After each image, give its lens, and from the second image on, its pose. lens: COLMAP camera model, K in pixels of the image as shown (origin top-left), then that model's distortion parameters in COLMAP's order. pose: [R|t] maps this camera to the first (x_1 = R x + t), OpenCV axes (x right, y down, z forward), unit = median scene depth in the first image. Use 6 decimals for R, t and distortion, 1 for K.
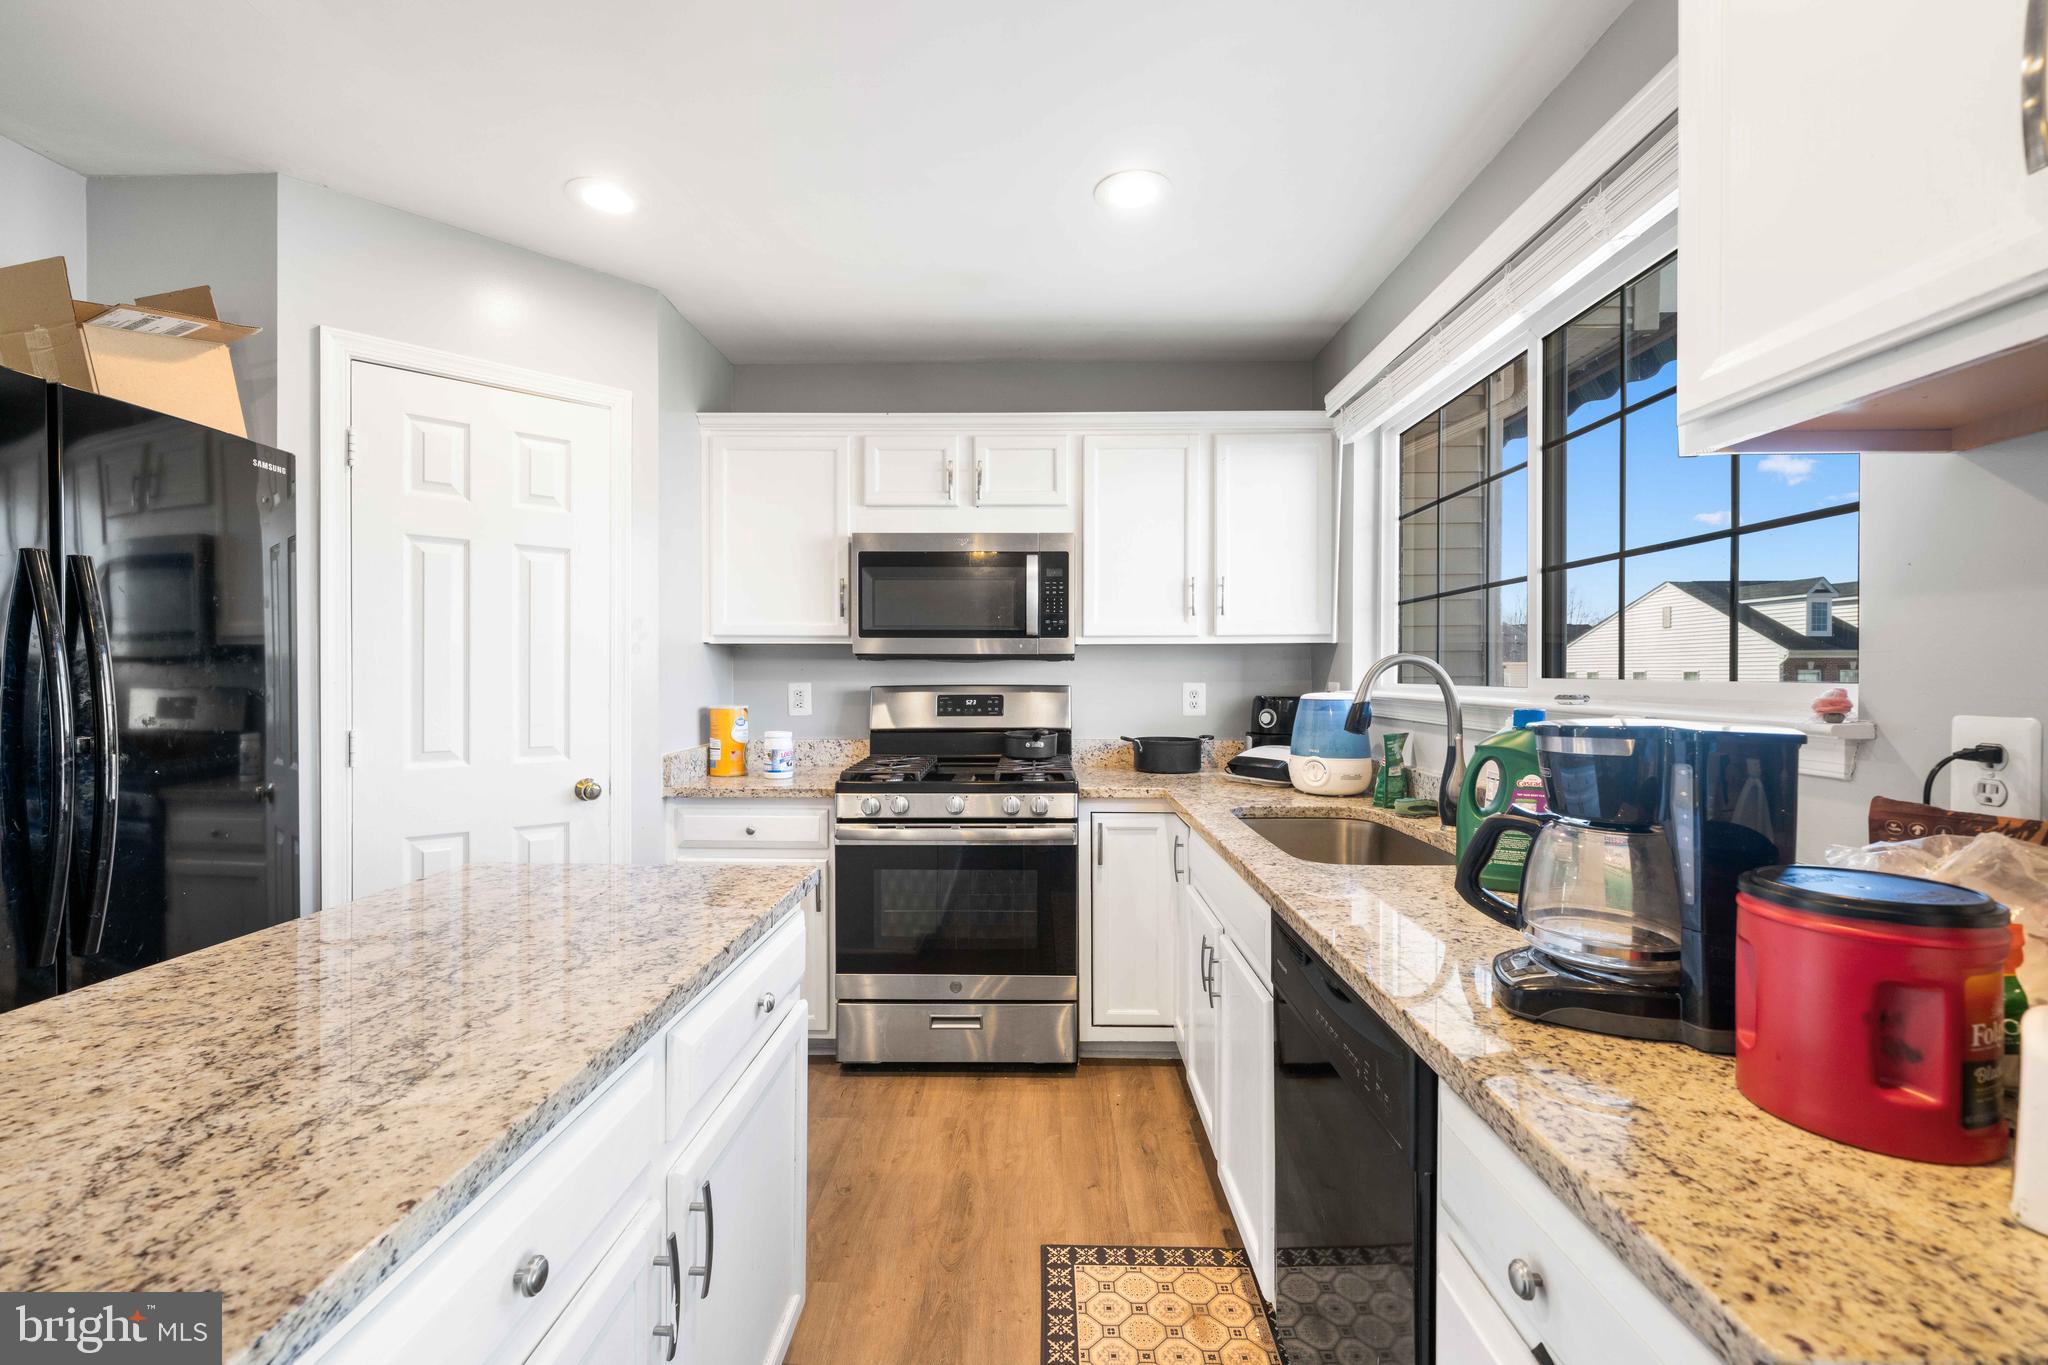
lens RADIAL K [[888.5, 0, 1024.0], [0, 888.5, 679.9], [0, 0, 1]] dist [0.004433, -0.000540]
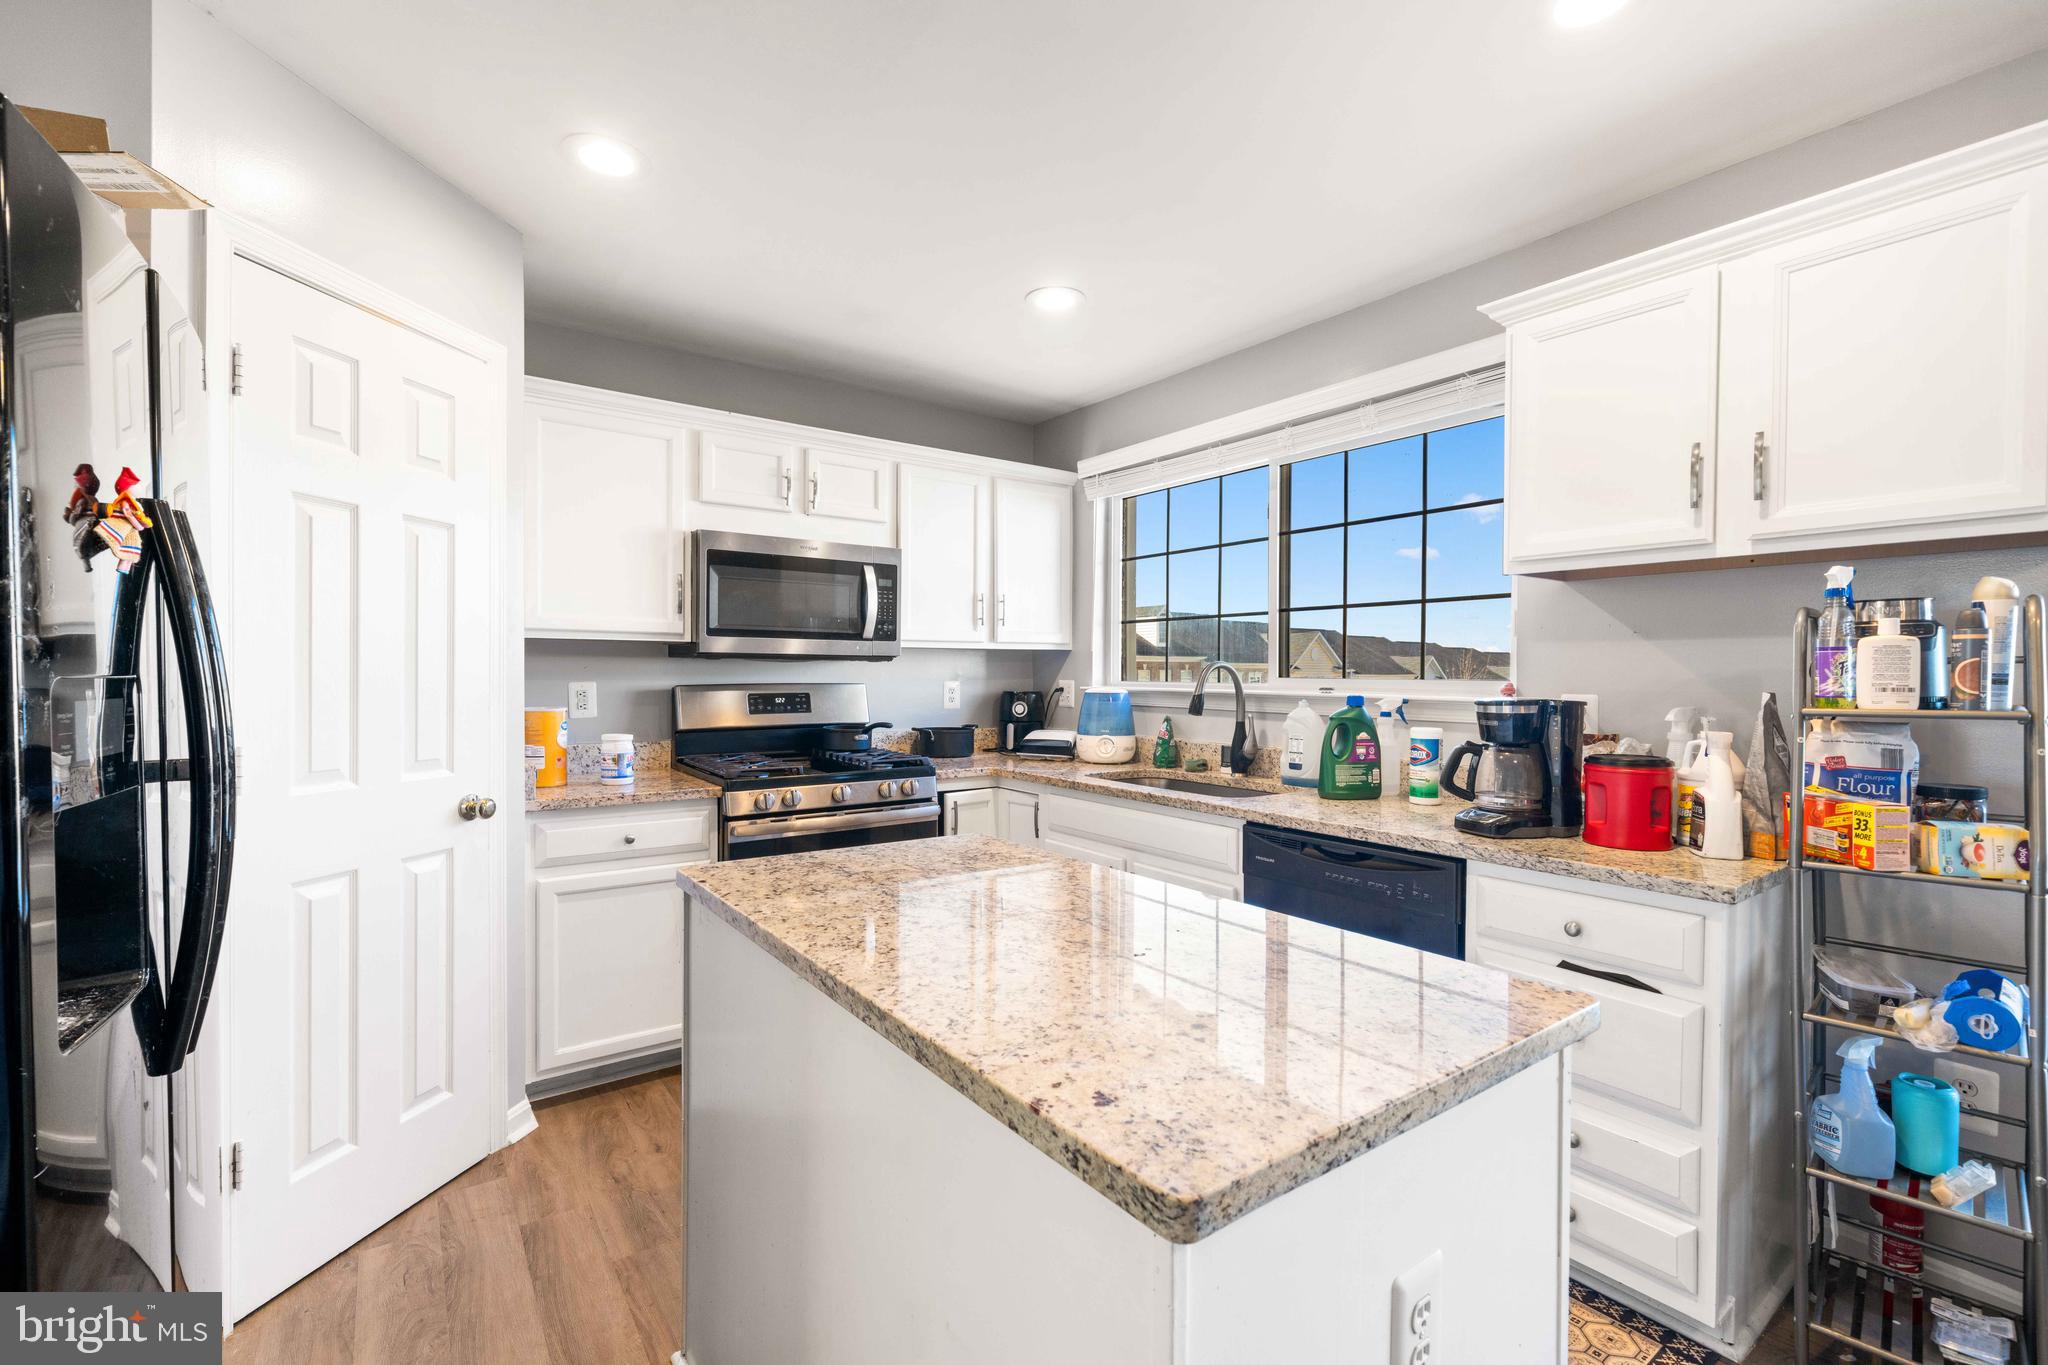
lens RADIAL K [[888.5, 0, 1021.4], [0, 888.5, 692.9], [0, 0, 1]] dist [0.004433, -0.000540]
pose [[0.797656, -0.010684, 0.603018, -0.510240], [0.000474, 0.999854, 0.017088, -0.001137], [-0.603113, -0.013345, 0.797544, -0.001341]]
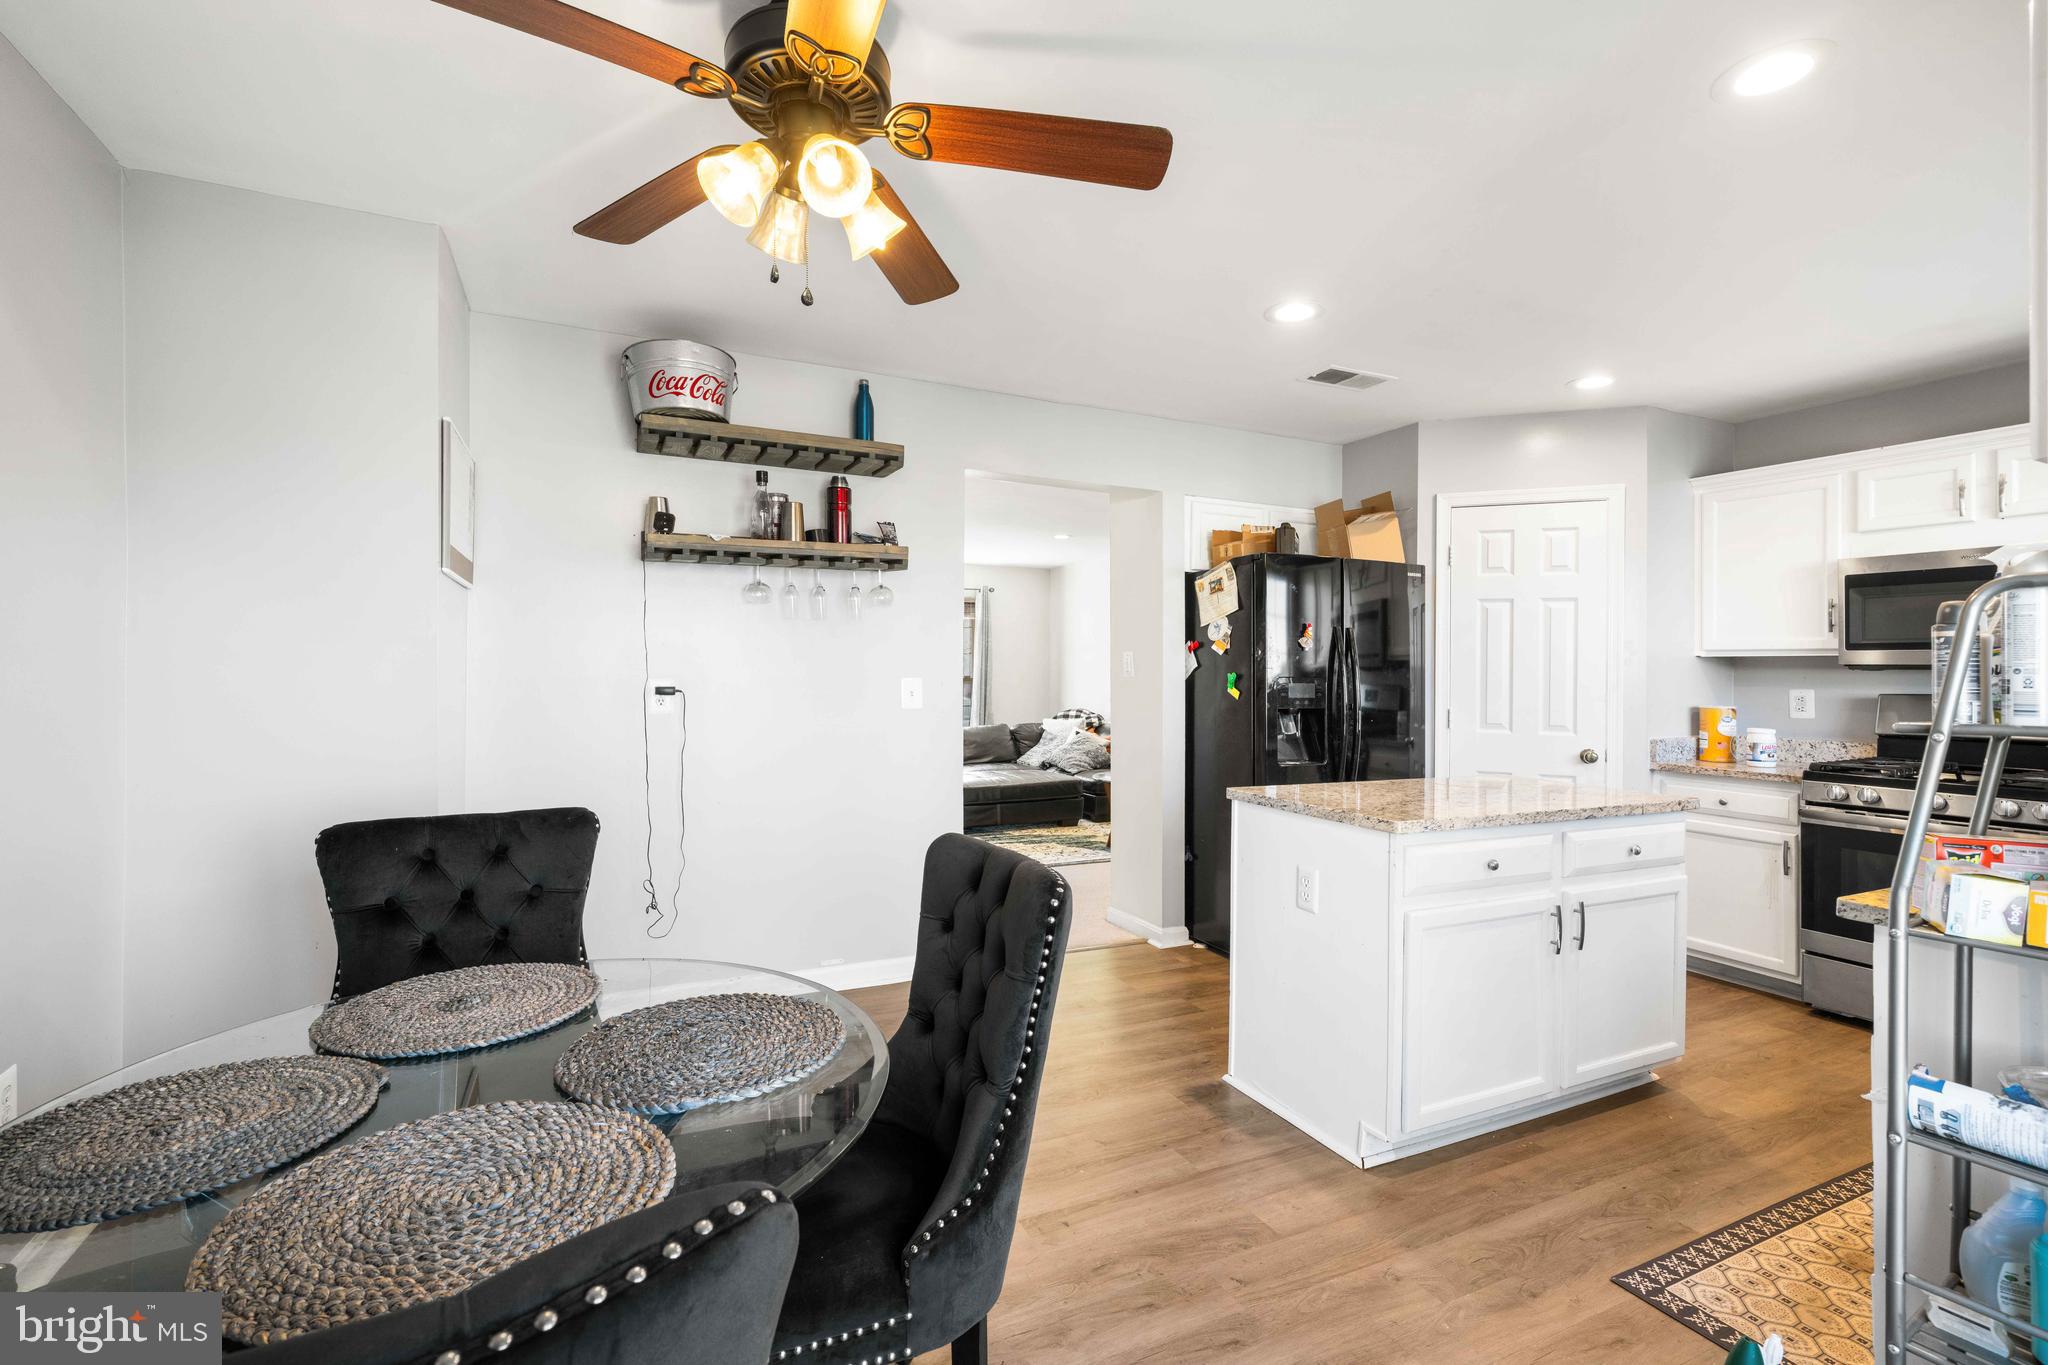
lens RADIAL K [[888.5, 0, 1010.0], [0, 888.5, 661.6], [0, 0, 1]] dist [0.004433, -0.000540]
pose [[0.431281, -0.006518, -0.902194, 0.390017], [-0.017377, 0.999728, -0.015530, 0.003476], [0.902050, 0.022376, 0.431051, -0.467855]]
